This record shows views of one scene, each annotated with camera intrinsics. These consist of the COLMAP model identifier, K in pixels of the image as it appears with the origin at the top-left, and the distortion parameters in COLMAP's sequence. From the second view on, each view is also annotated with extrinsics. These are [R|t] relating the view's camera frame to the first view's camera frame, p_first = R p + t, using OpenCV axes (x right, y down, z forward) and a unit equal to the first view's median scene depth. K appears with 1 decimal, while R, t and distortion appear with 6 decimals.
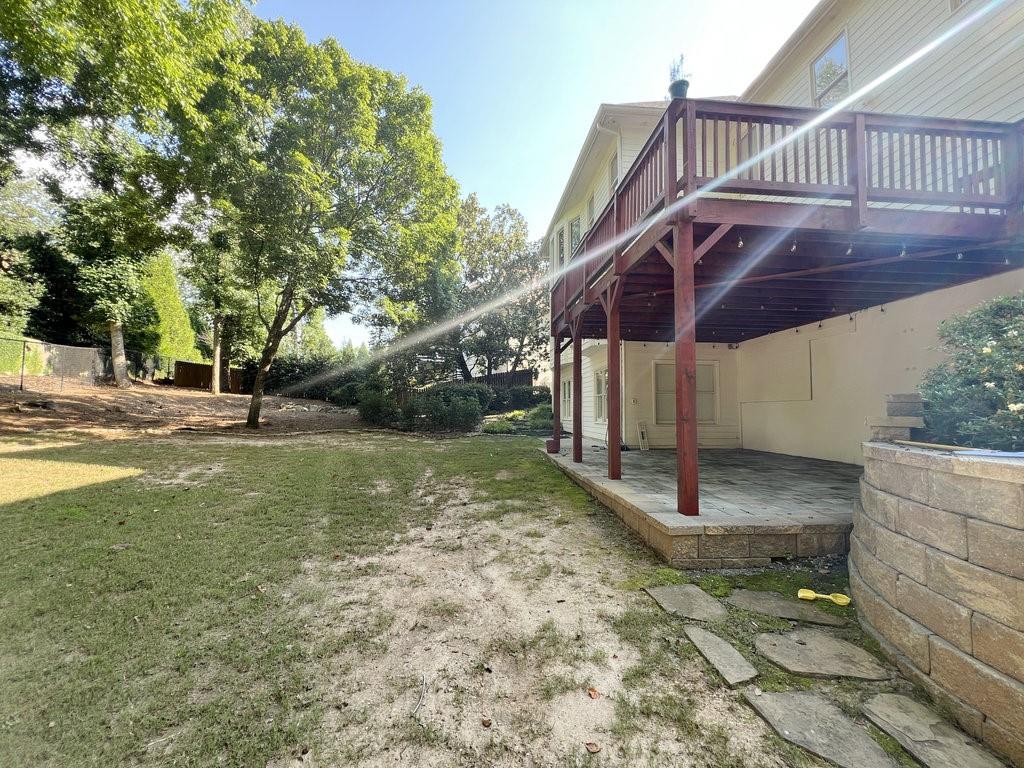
lens RADIAL K [[411.1, 0, 509.9], [0, 411.1, 385.5], [0, 0, 1]] dist [-0.005217, 0.000437]
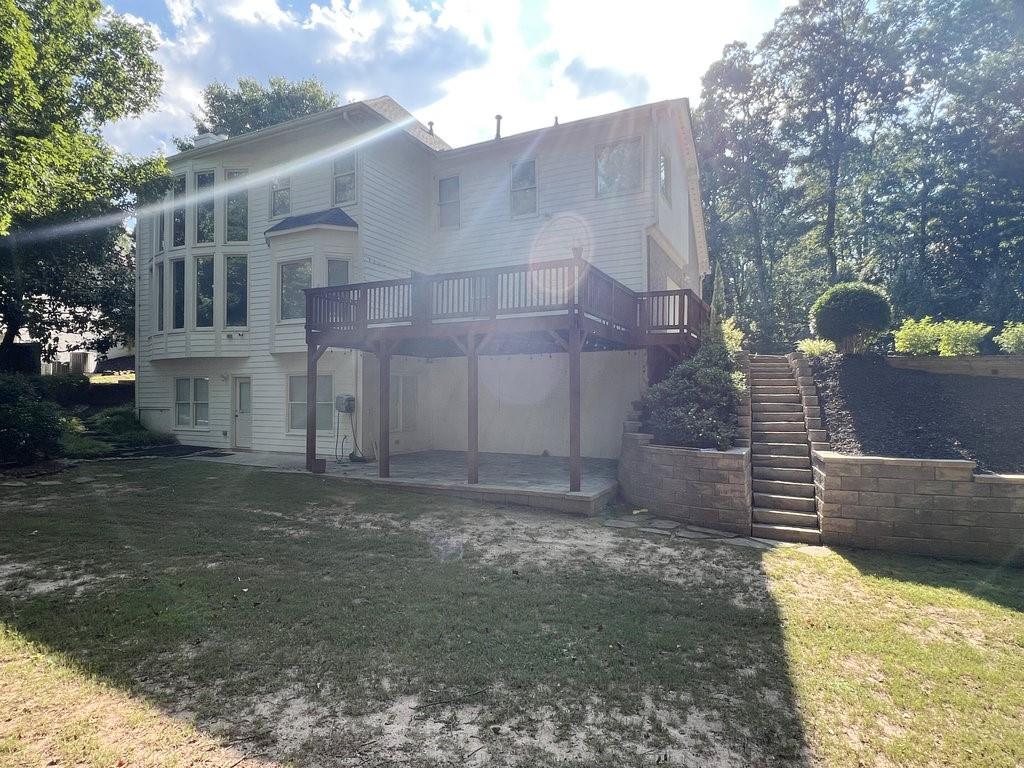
lens RADIAL K [[577.4, 0, 505.0], [0, 577.4, 388.8], [0, 0, 1]] dist [-0.005564, -0.000088]
pose [[0.526280, 0.002785, 0.850307, -0.652503], [-0.049461, 0.998402, 0.027343, -0.067319], [-0.848871, -0.056447, 0.525577, -0.019730]]
